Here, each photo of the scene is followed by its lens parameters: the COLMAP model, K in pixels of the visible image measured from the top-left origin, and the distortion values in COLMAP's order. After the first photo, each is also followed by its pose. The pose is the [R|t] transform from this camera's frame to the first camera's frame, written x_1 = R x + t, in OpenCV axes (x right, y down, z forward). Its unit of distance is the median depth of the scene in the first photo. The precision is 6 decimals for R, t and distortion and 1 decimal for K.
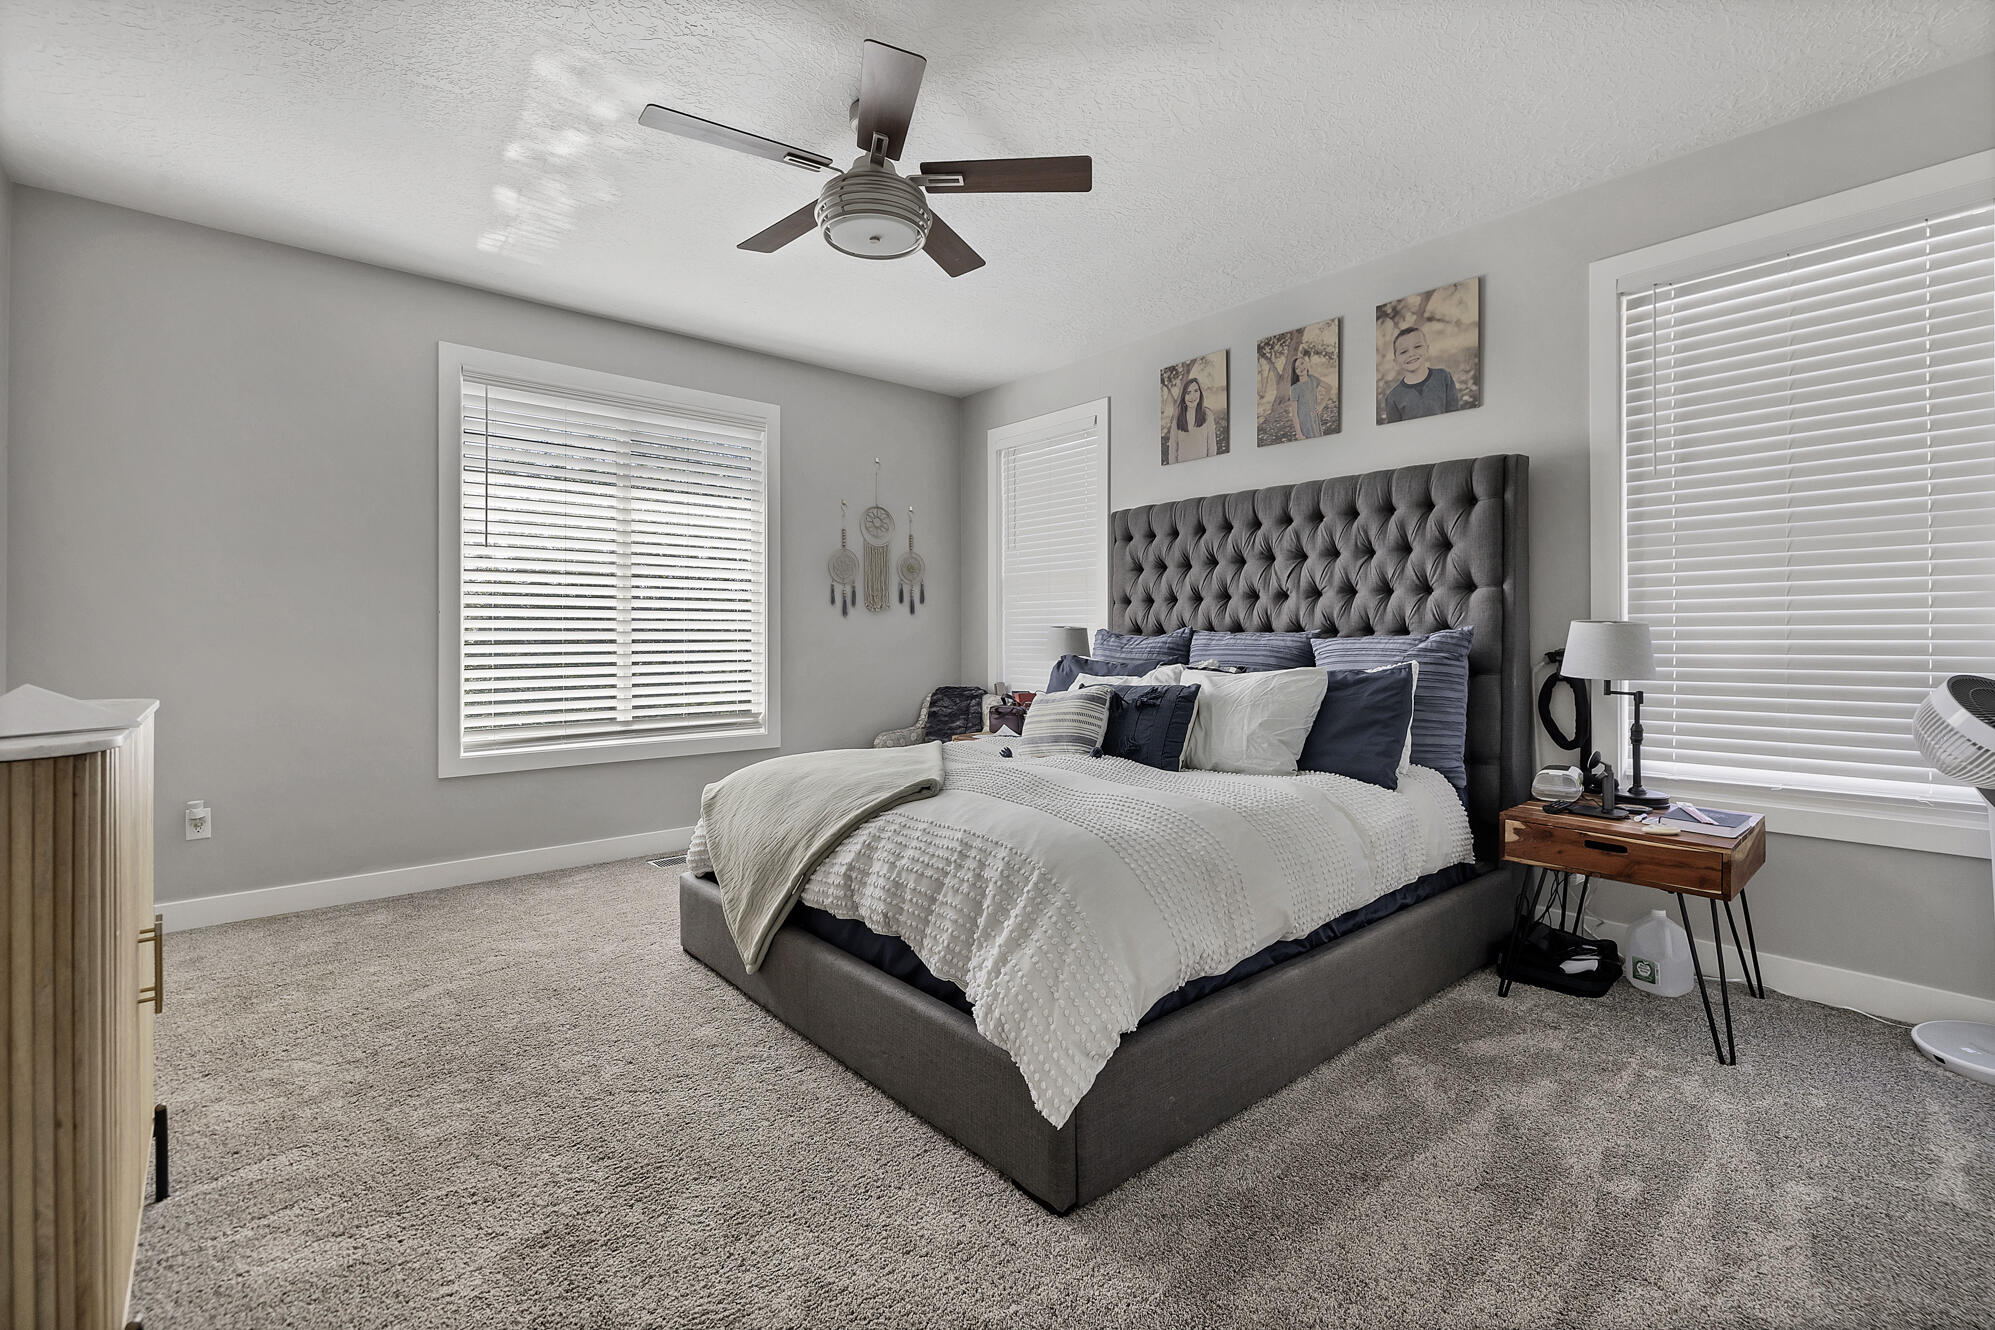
lens RADIAL K [[867.8, 0, 980.8], [0, 867.8, 647.1], [0, 0, 1]] dist [0.003397, -0.000013]
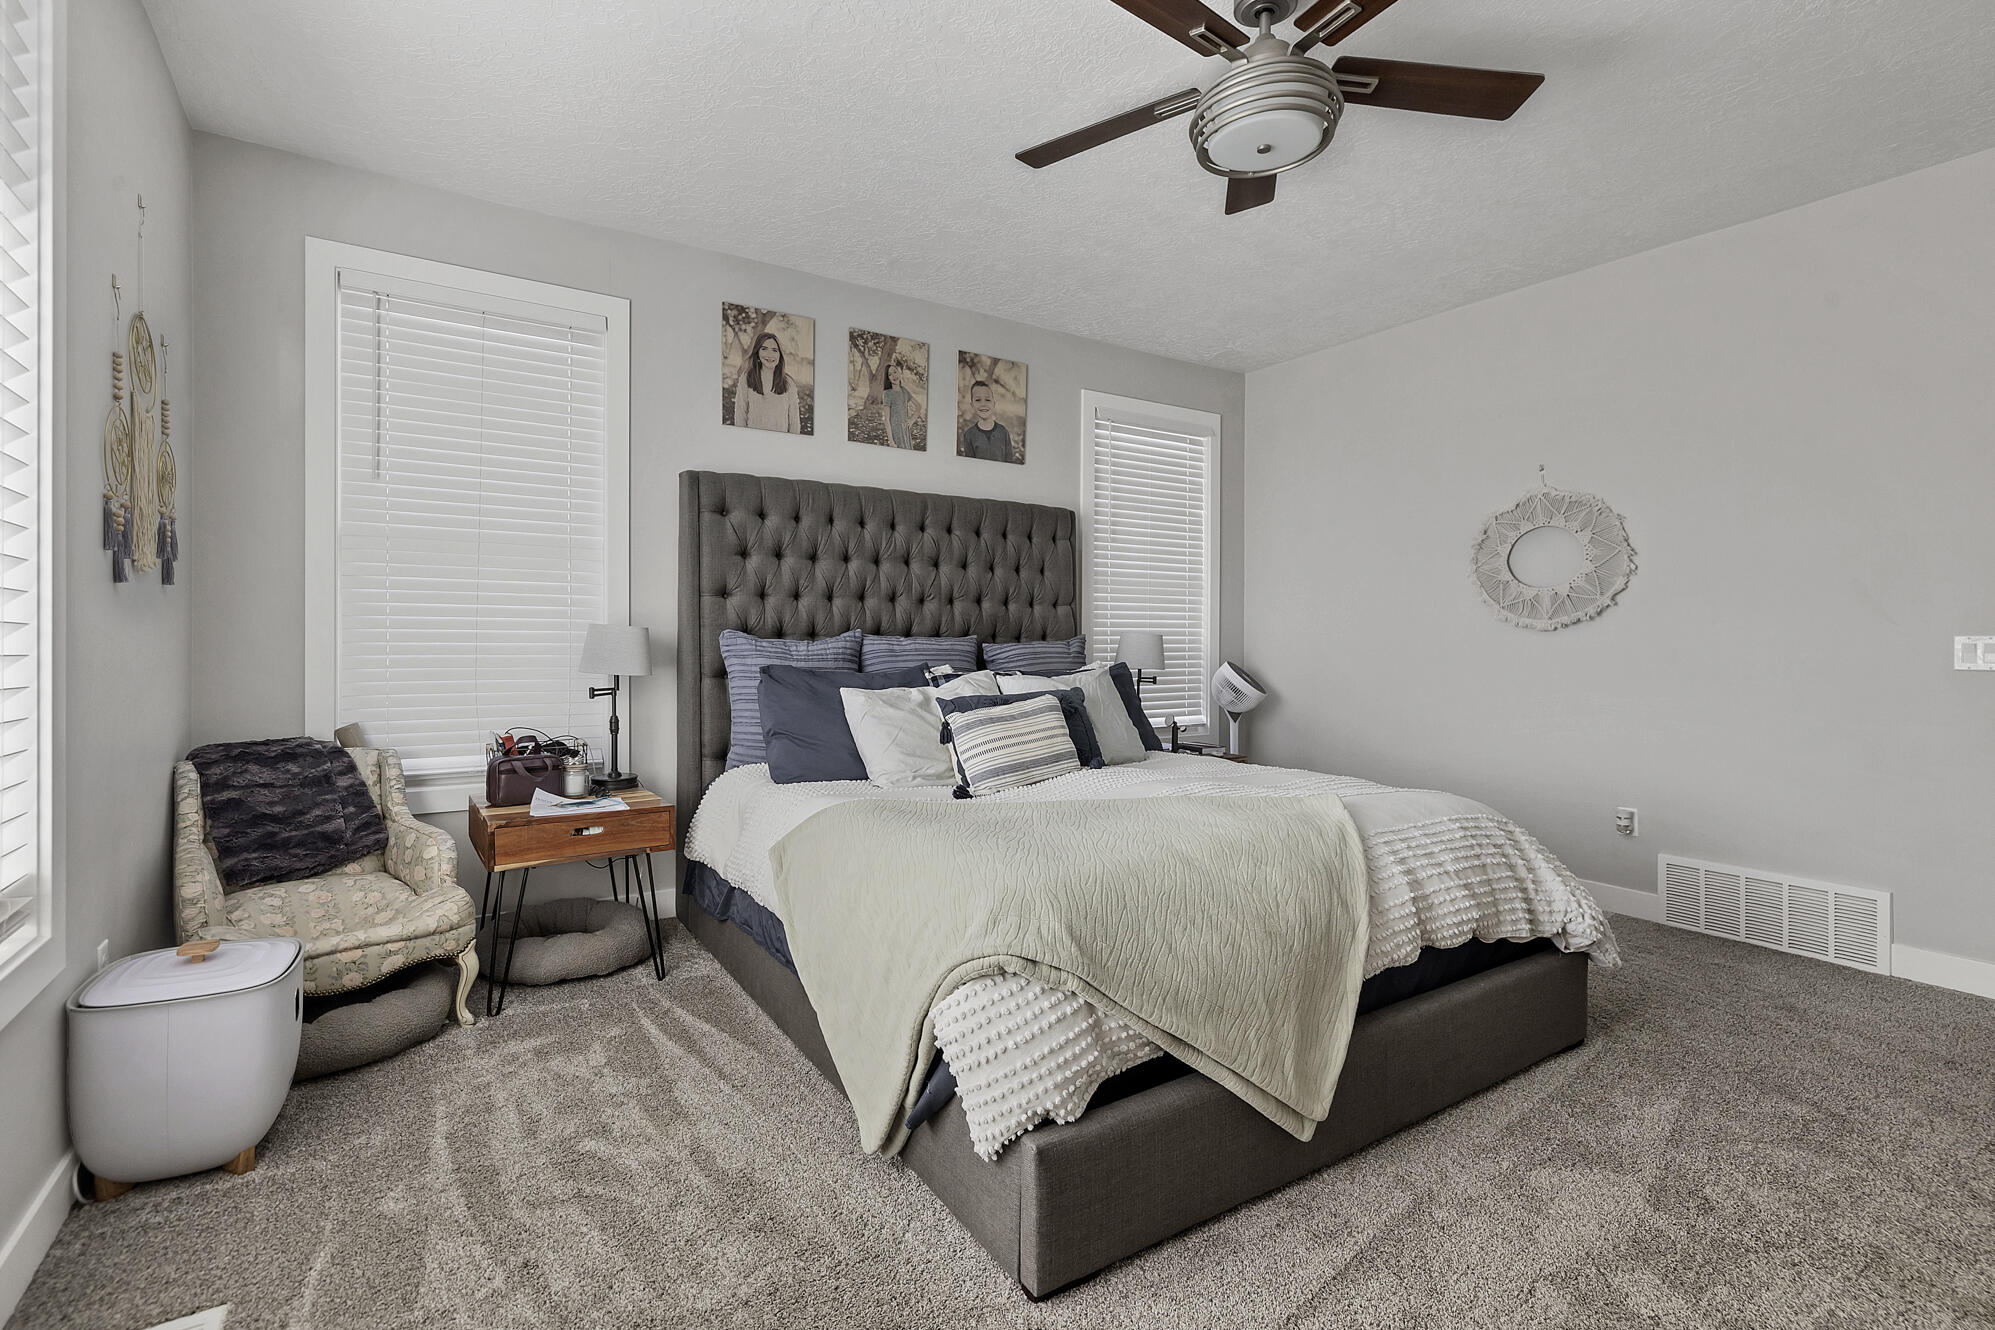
lens RADIAL K [[867.8, 0, 981.0], [0, 867.8, 660.3], [0, 0, 1]] dist [0.003397, -0.000013]
pose [[0.166501, -0.022746, 0.985779, -0.614336], [0.001346, 0.999738, 0.022840, -0.010717], [-0.986040, -0.002476, 0.166488, 0.713664]]
